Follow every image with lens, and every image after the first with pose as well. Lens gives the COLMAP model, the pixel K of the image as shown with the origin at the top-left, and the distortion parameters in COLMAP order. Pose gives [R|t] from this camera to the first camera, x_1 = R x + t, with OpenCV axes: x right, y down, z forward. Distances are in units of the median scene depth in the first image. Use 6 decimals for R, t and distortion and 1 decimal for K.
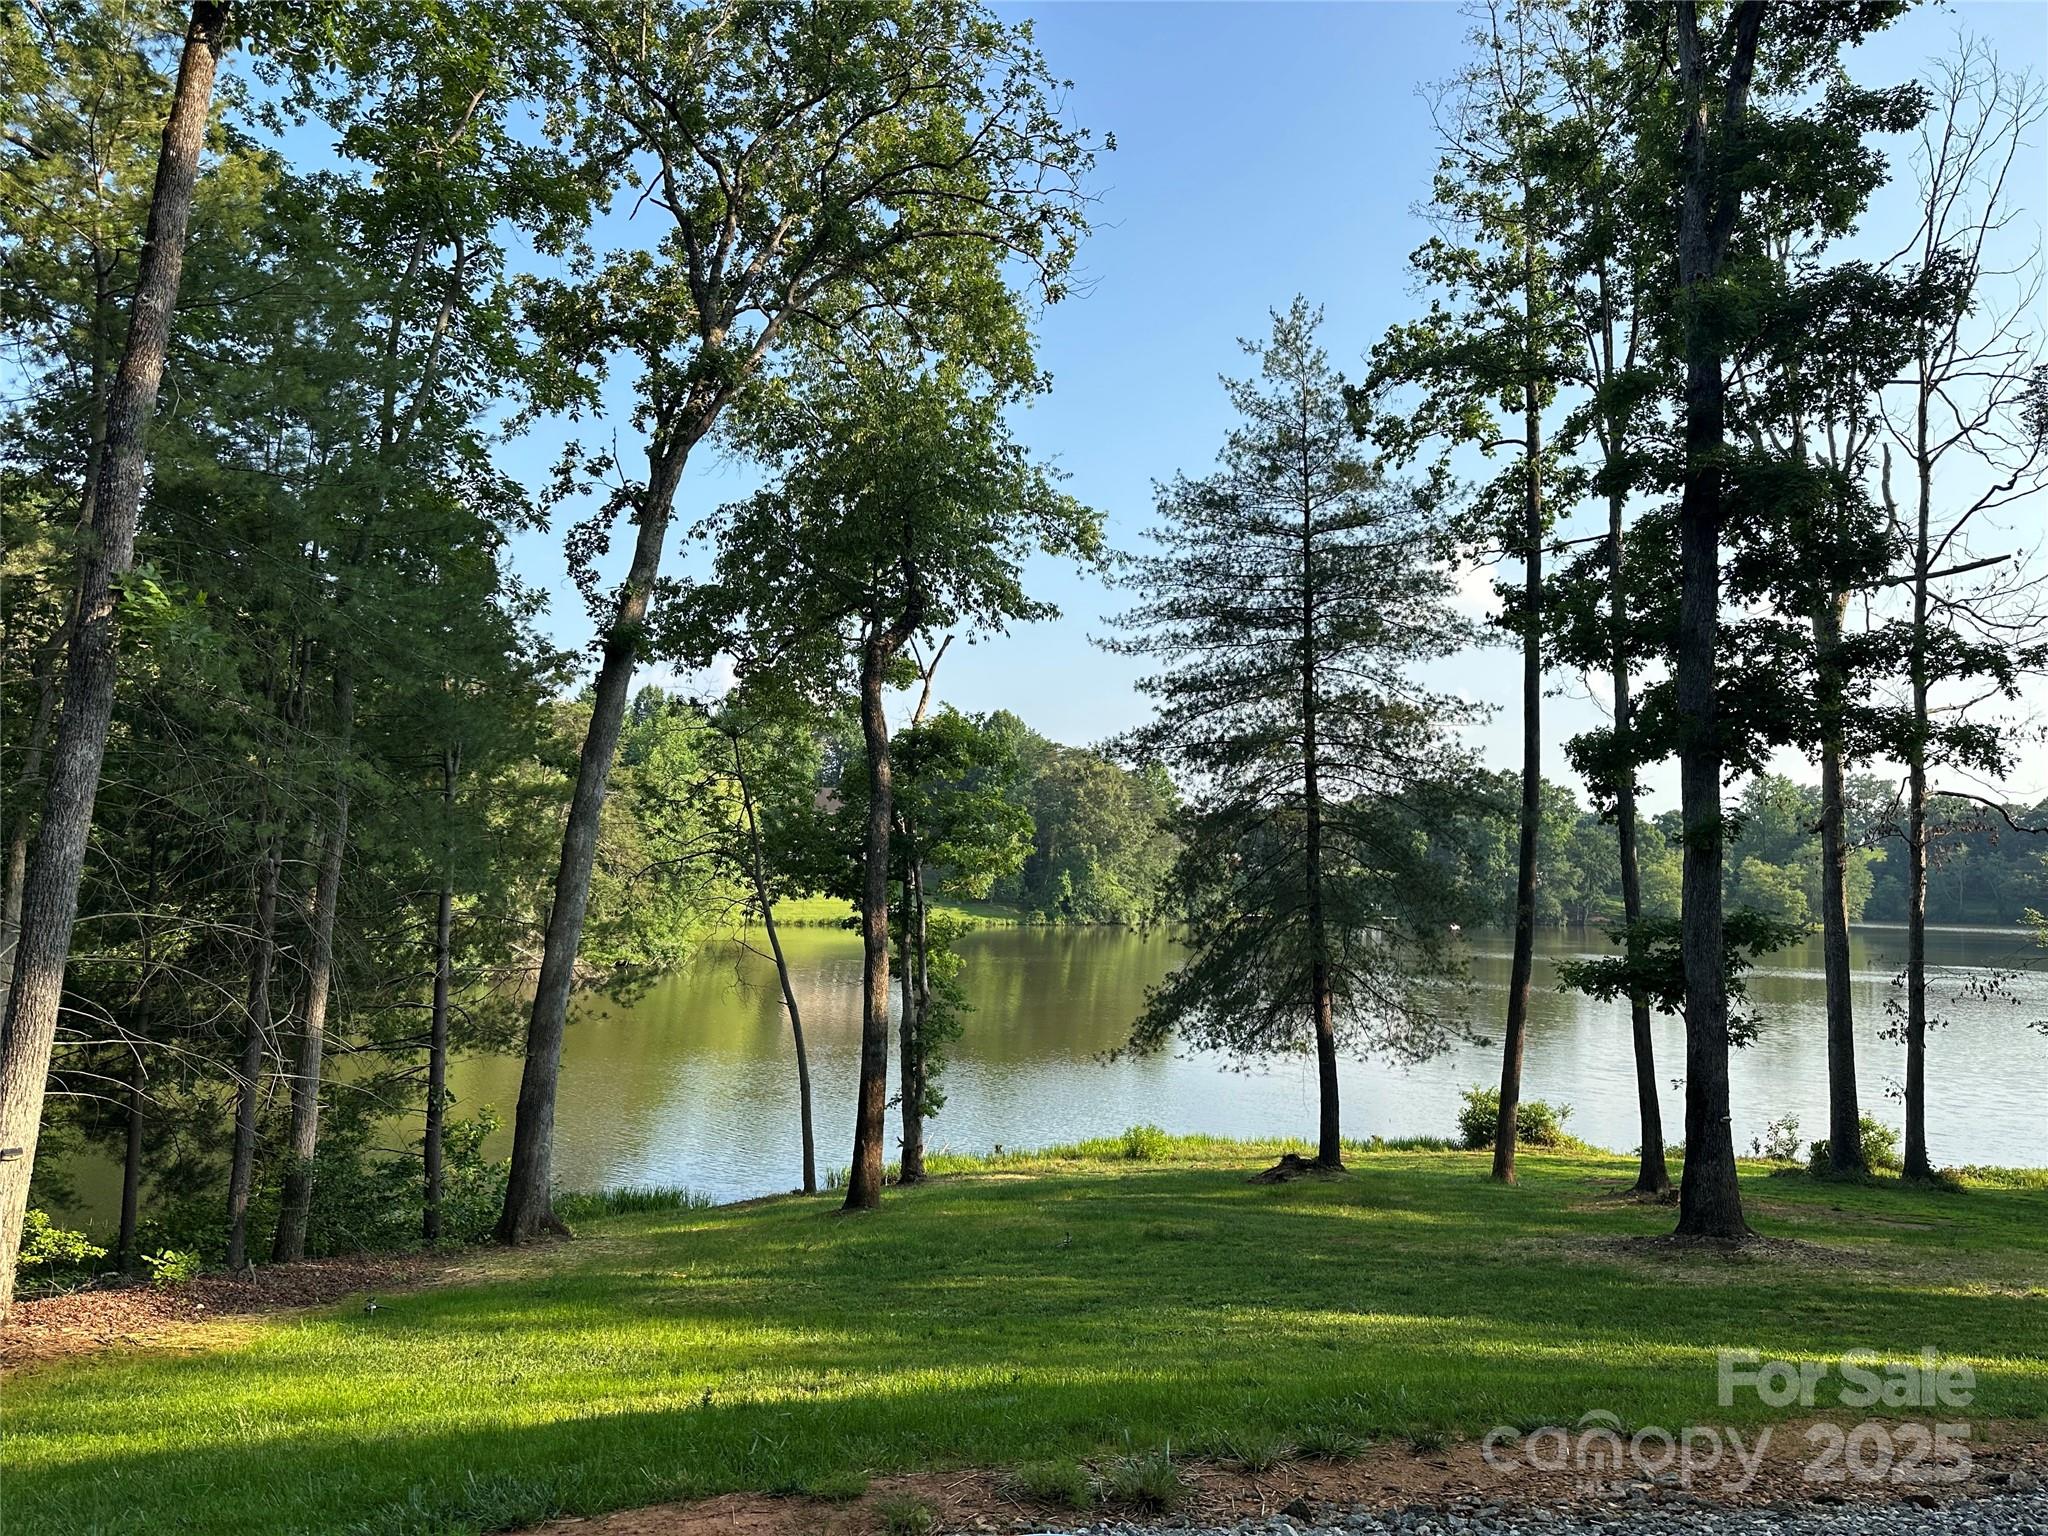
lens RADIAL K [[1448.5, 0, 1027.3], [0, 1448.5, 788.1], [0, 0, 1]] dist [0.036110, -0.045687]
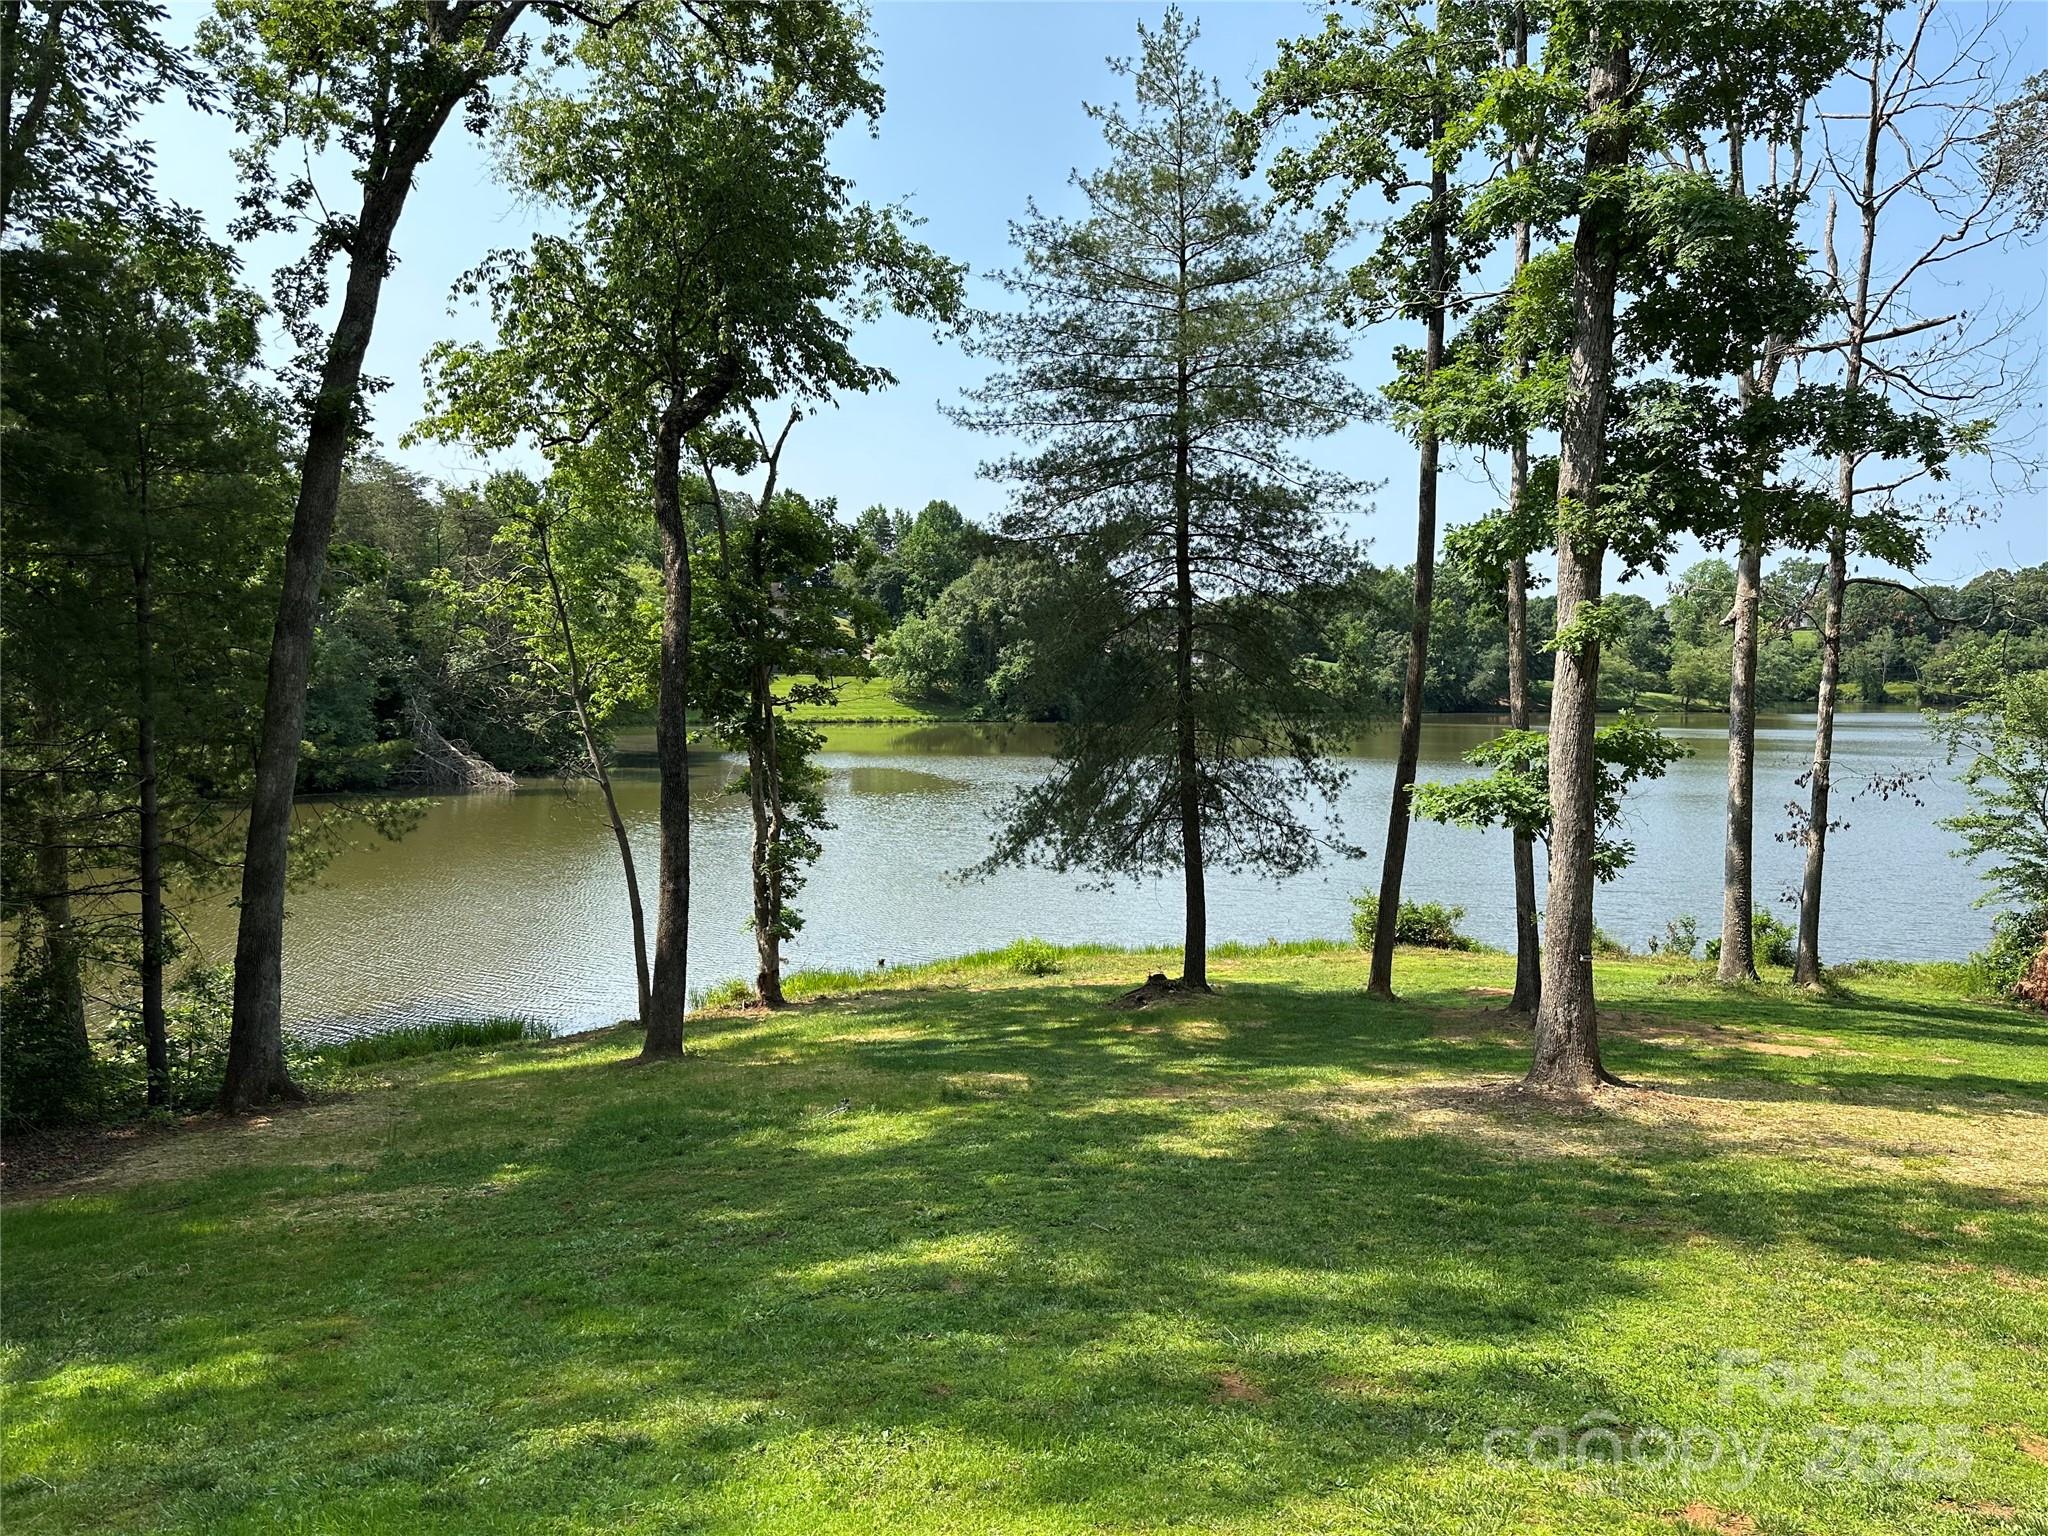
lens RADIAL K [[1448.5, 0, 1035.3], [0, 1448.5, 788.4], [0, 0, 1]] dist [0.036110, -0.045687]
pose [[0.999029, -0.013455, 0.041944, 0.063358], [0.007297, 0.989600, 0.143660, -0.003512], [-0.043441, -0.143215, 0.988738, 0.088746]]
